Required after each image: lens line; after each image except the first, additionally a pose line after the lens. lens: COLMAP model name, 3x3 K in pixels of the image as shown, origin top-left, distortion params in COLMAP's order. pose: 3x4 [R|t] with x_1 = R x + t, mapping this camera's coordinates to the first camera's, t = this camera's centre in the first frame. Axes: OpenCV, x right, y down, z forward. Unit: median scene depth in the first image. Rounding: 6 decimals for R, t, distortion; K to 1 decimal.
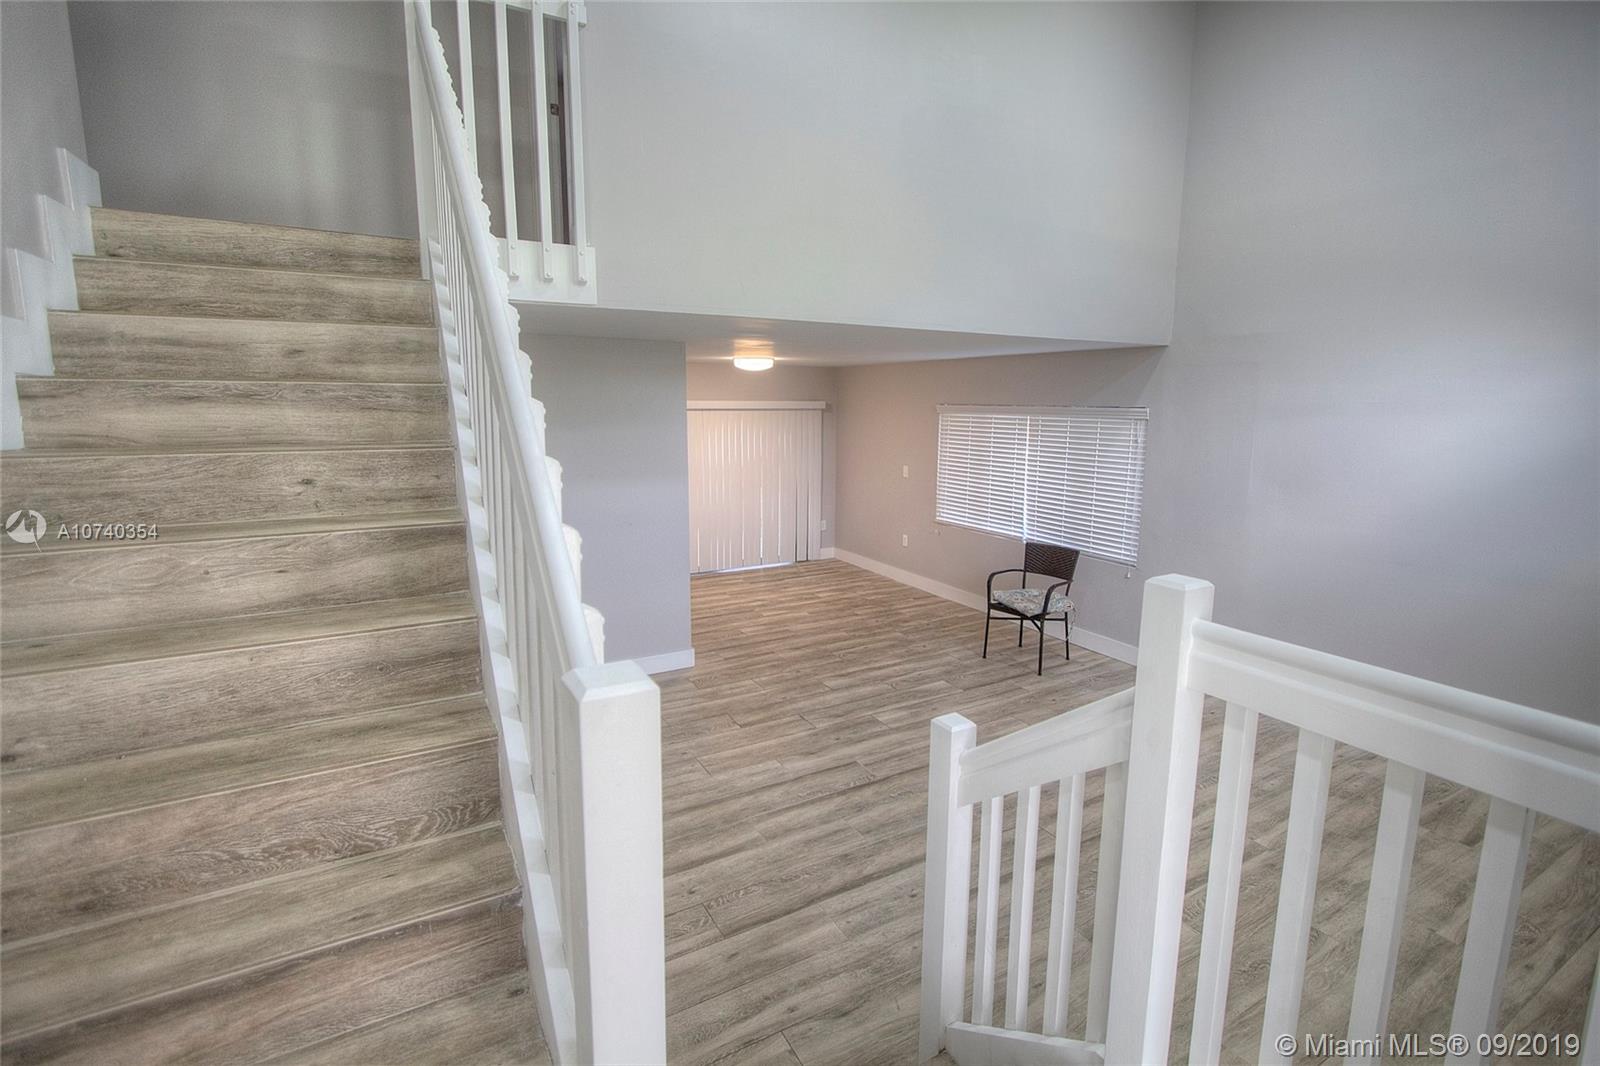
lens RADIAL K [[743.9, 0, 805.5], [0, 743.9, 519.2], [0, 0, 1]] dist [-0.021261, 0.000010]
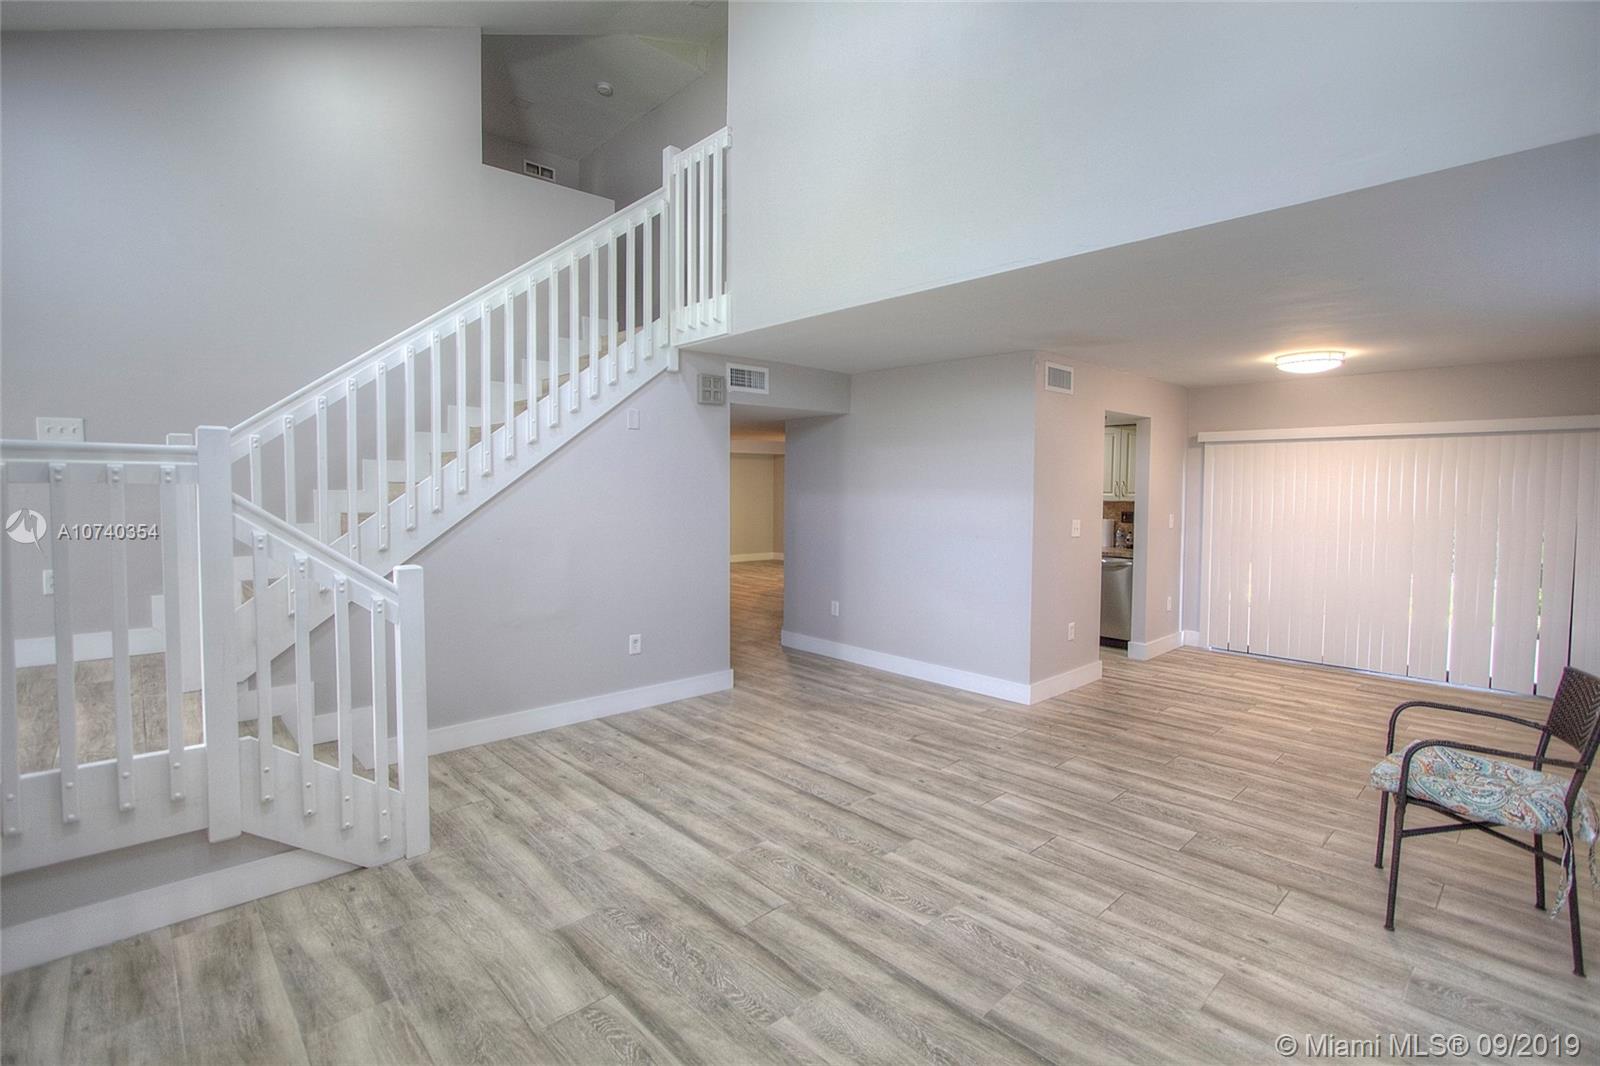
lens RADIAL K [[734.3, 0, 809.8], [0, 734.3, 519.4], [0, 0, 1]] dist [-0.013116, 0.000231]
pose [[0.237315, 0.041972, -0.970526, 0.717840], [-0.156933, 0.987600, 0.004337, 0.014423], [0.958673, 0.151278, 0.240959, 0.554284]]
